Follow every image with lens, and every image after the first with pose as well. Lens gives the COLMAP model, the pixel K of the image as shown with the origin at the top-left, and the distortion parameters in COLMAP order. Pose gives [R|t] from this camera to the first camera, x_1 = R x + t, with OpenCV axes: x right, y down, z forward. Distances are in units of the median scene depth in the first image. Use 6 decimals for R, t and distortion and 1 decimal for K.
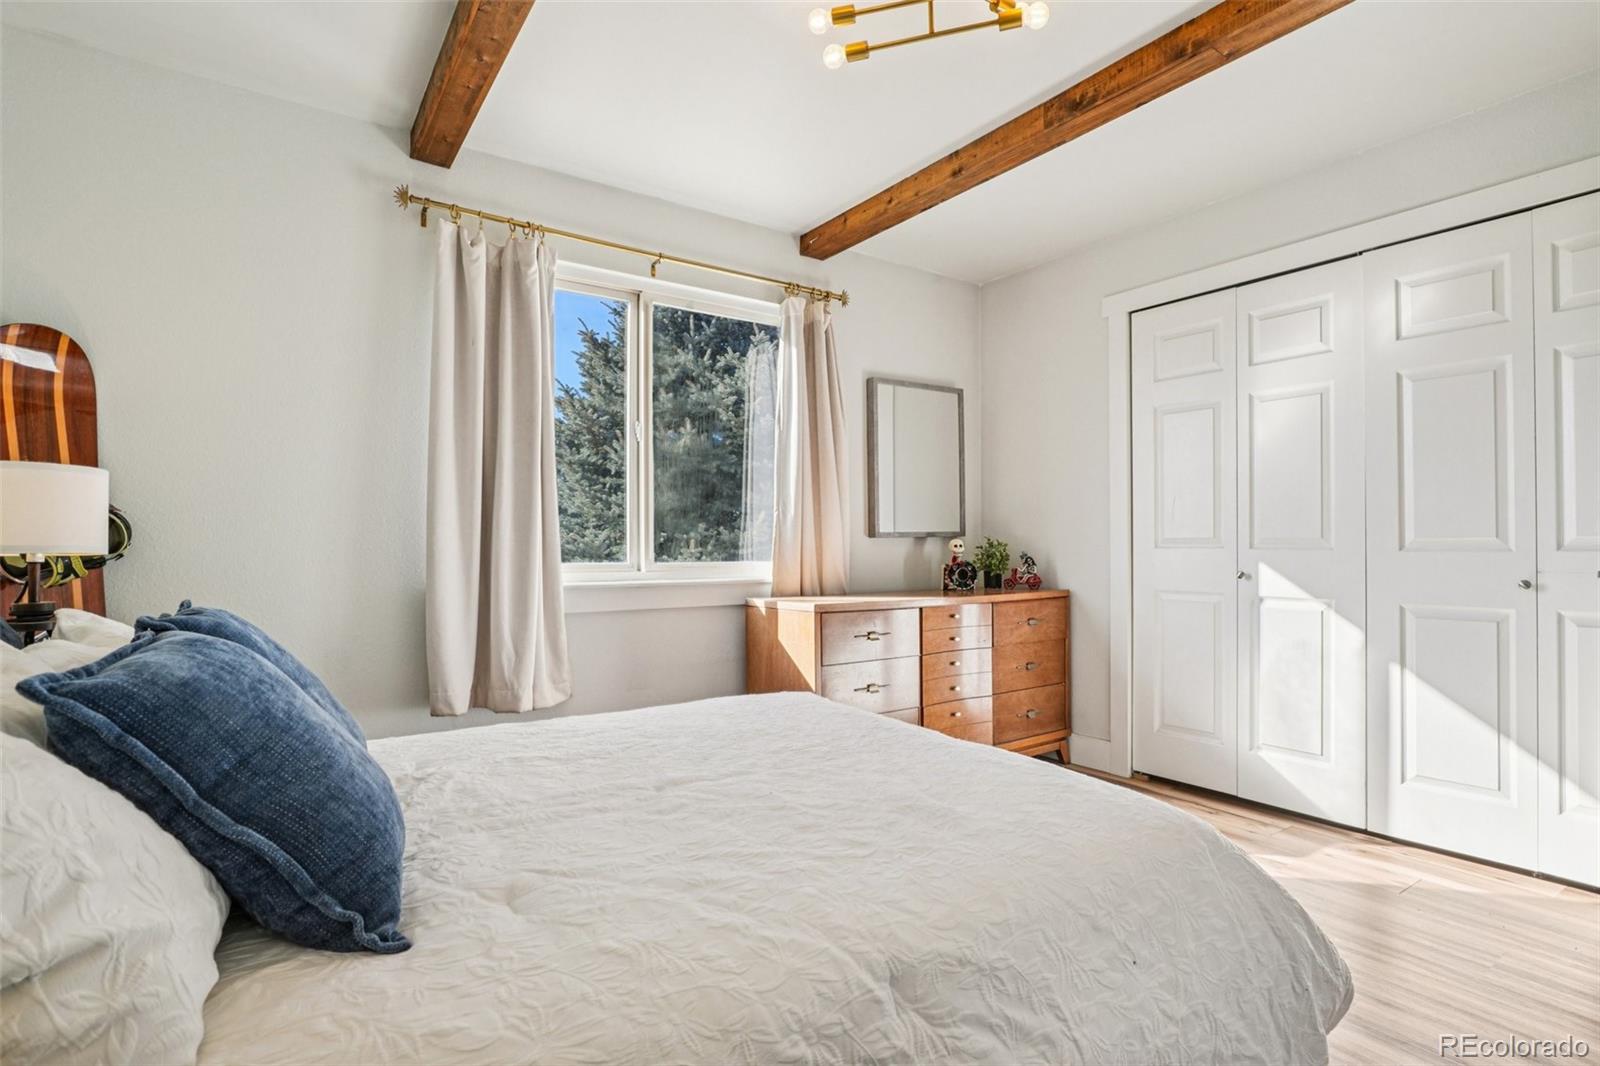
lens RADIAL K [[783.2, 0, 802.1], [0, 783.2, 542.9], [0, 0, 1]] dist [-0.046187, 0.010617]
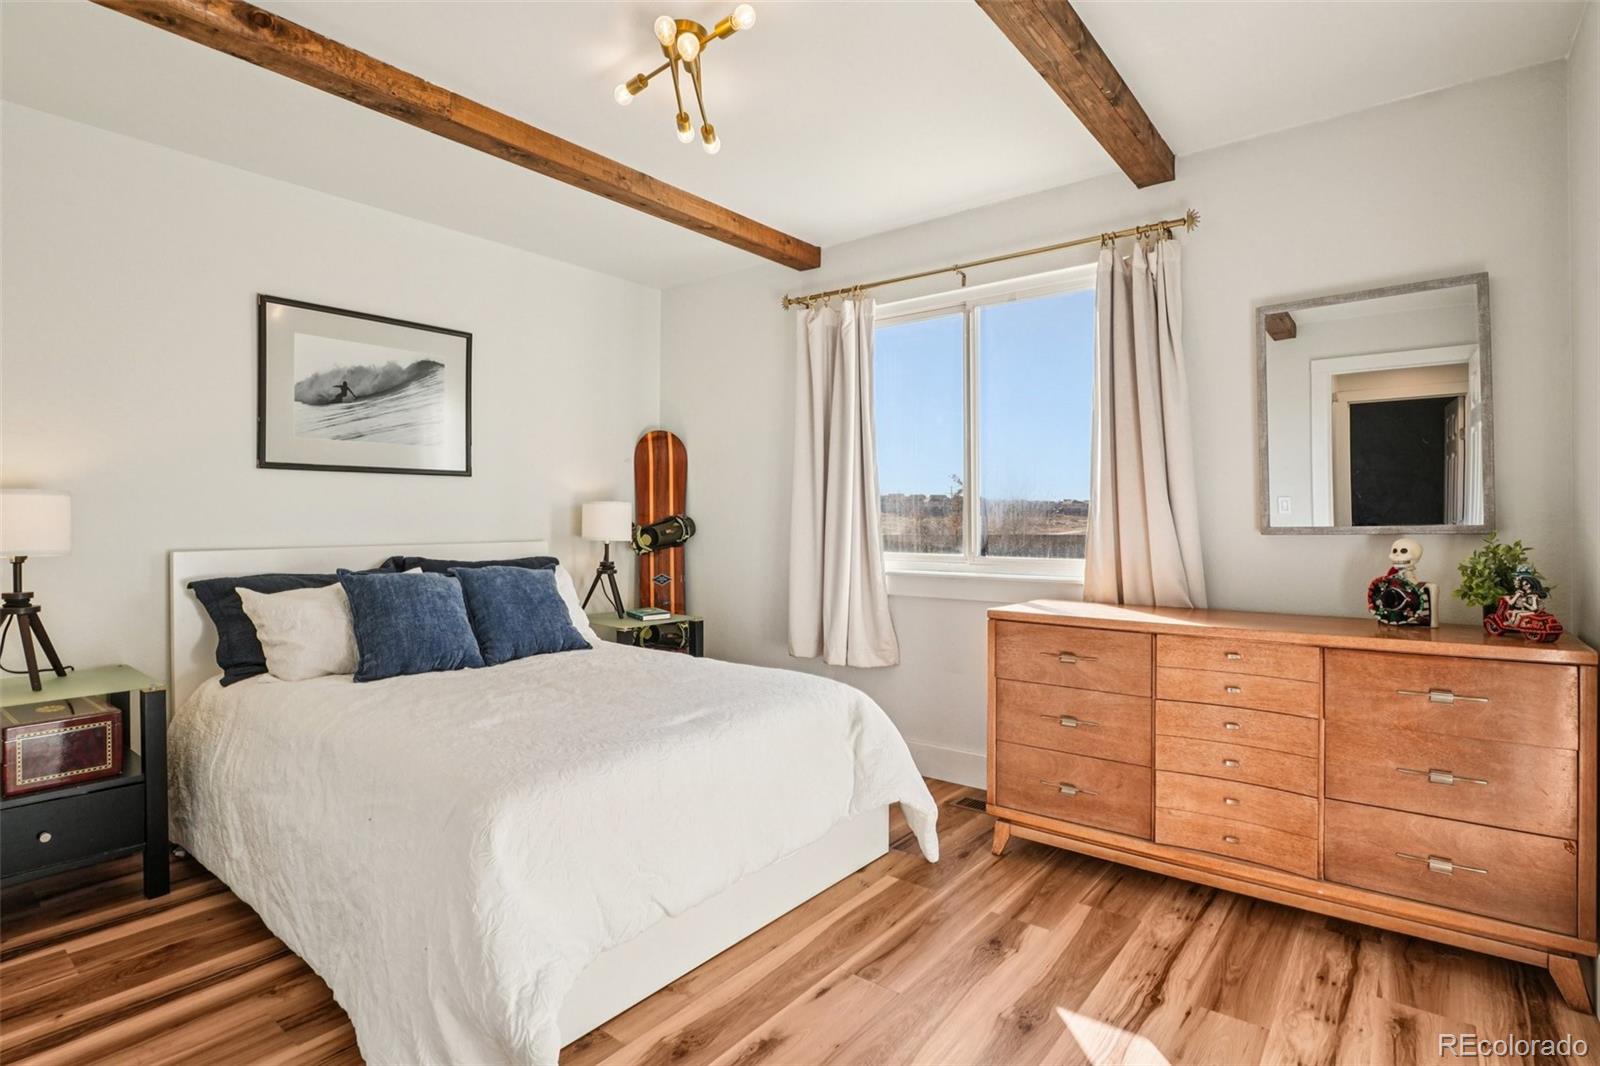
lens RADIAL K [[783.2, 0, 802.1], [0, 783.2, 542.9], [0, 0, 1]] dist [-0.046187, 0.010617]
pose [[0.270010, 0.029578, -0.962403, 0.776239], [-0.006002, 0.999560, 0.029036, -0.021314], [0.962839, -0.002064, 0.270069, 0.496314]]
